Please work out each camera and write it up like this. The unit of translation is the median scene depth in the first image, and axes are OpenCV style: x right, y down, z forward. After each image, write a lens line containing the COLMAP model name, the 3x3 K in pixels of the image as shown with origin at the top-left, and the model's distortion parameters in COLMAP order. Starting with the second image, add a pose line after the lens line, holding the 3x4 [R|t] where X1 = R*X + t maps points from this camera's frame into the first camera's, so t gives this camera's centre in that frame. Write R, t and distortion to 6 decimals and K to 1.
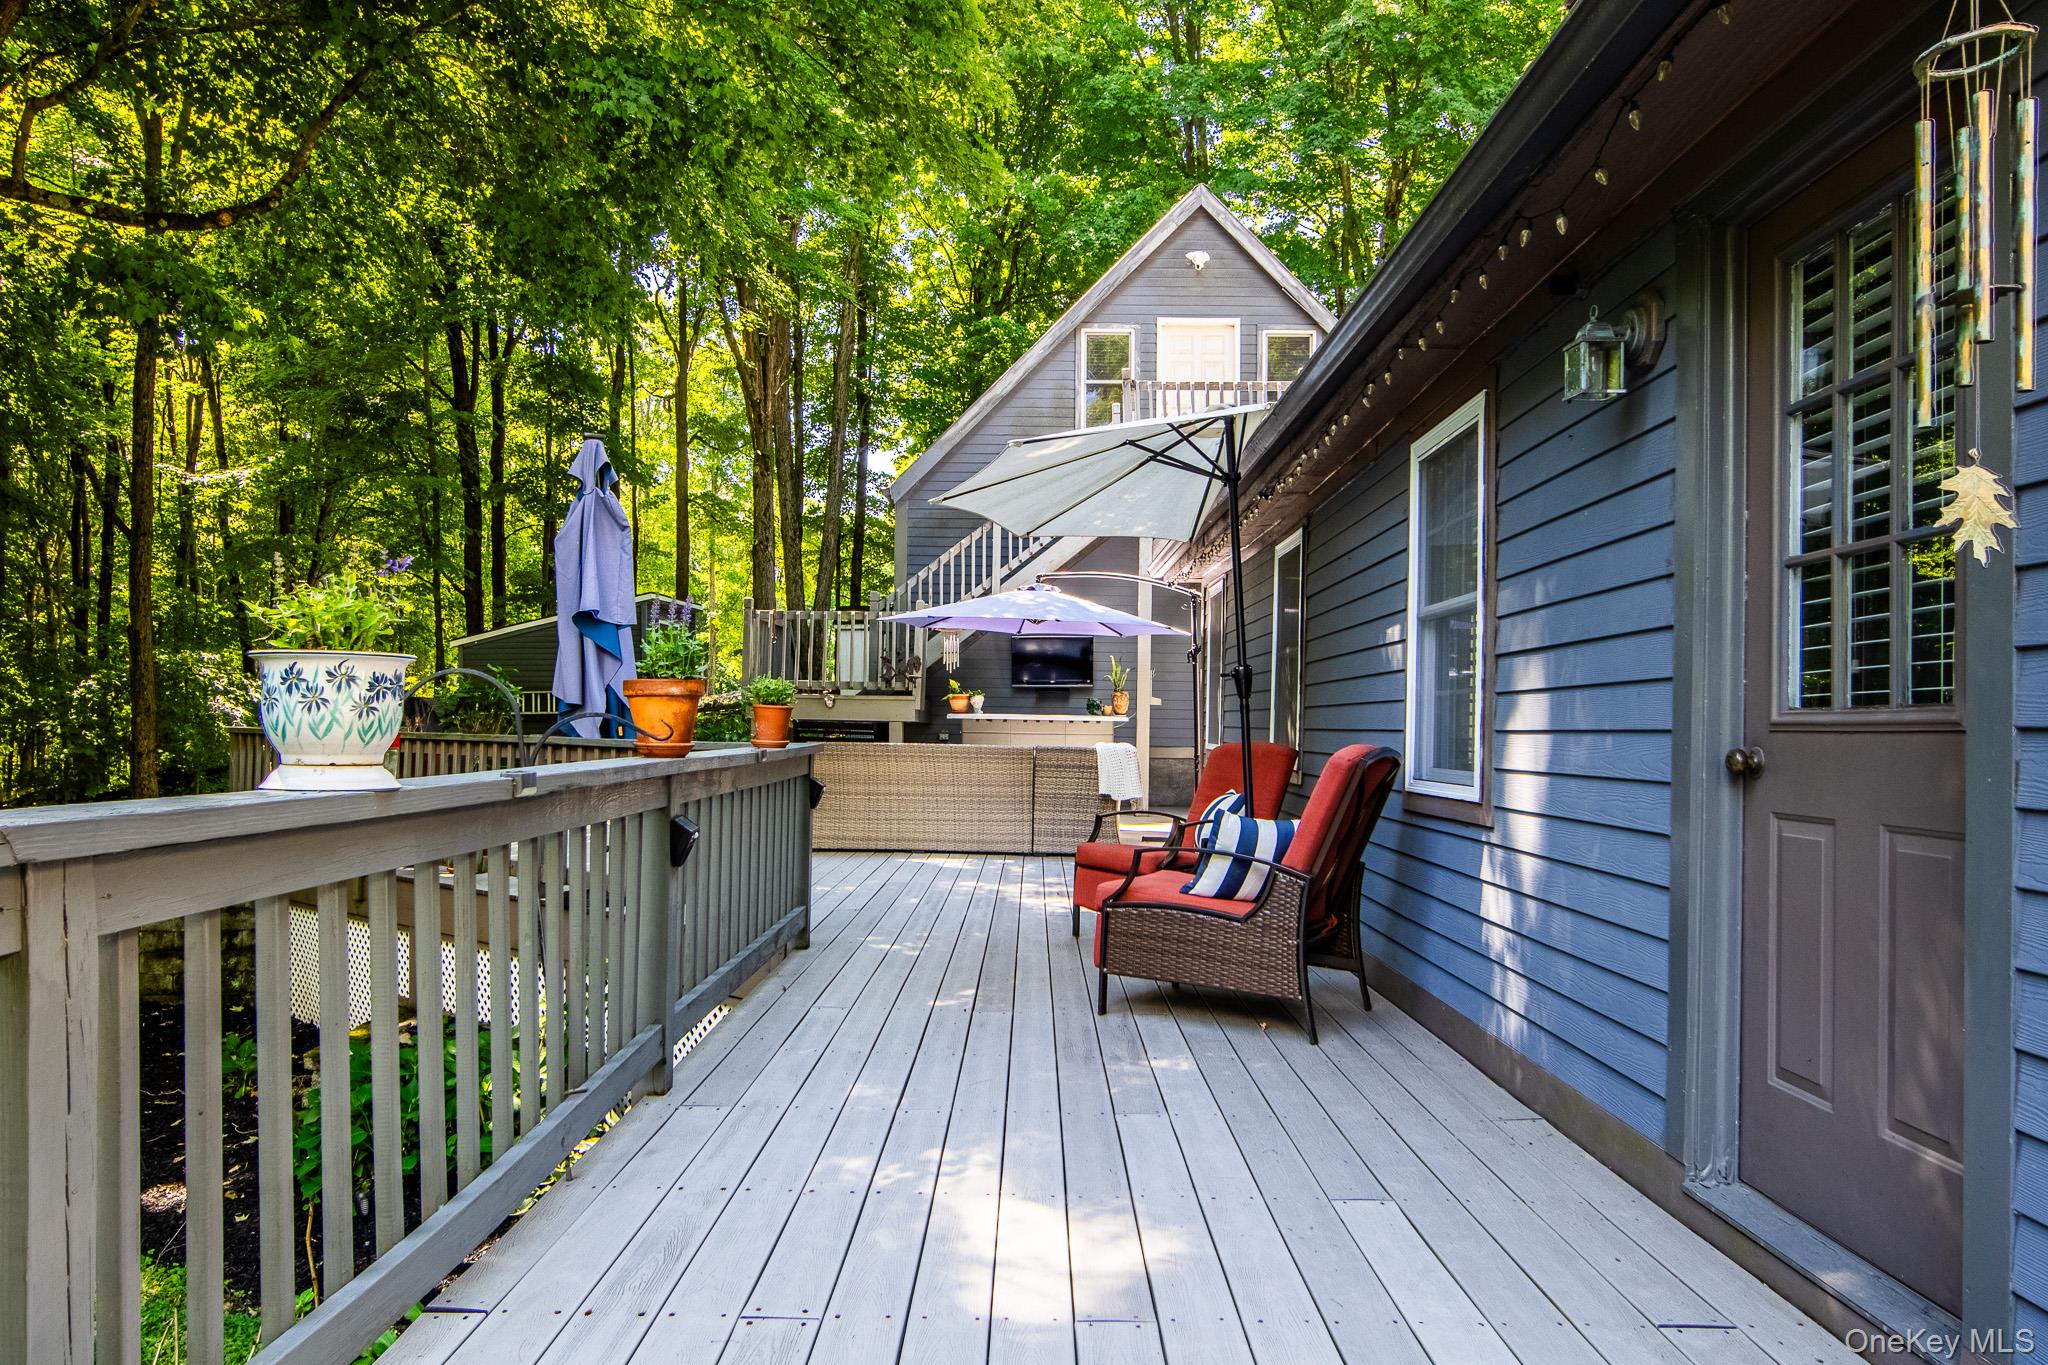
lens RADIAL K [[1307.2, 0, 1019.0], [0, 1307.2, 721.0], [0, 0, 1]] dist [-0.005439, 0.003454]
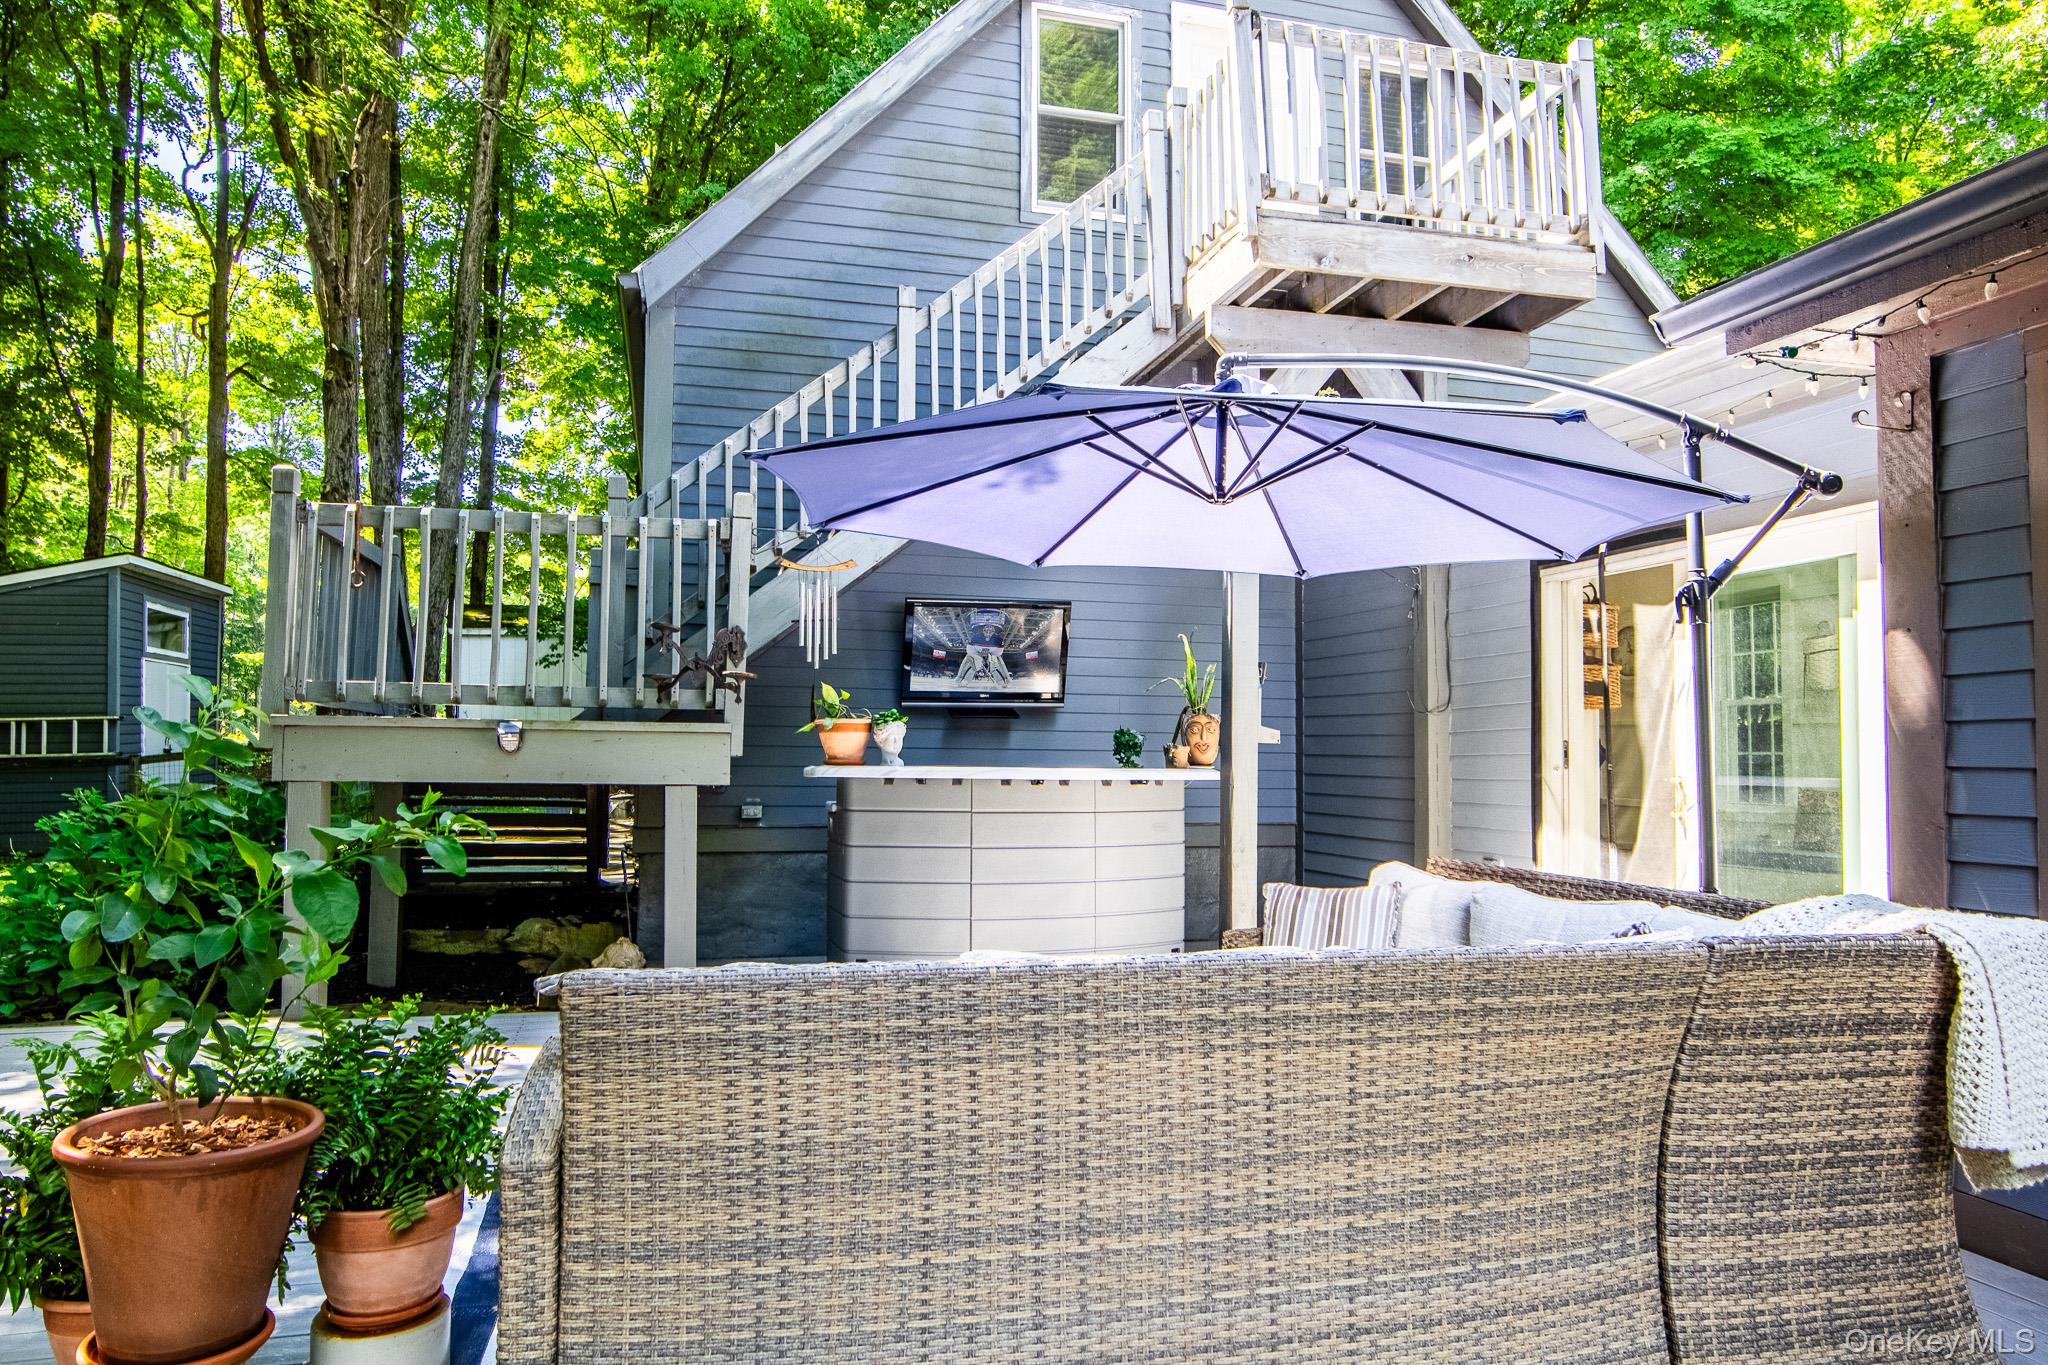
lens RADIAL K [[1307.2, 0, 1019.0], [0, 1307.2, 721.0], [0, 0, 1]] dist [-0.005439, 0.003454]
pose [[0.959925, 0.003021, 0.280242, -0.054190], [0.005115, 0.999587, -0.028295, -0.003895], [-0.280212, 0.028595, 0.959512, 0.289991]]
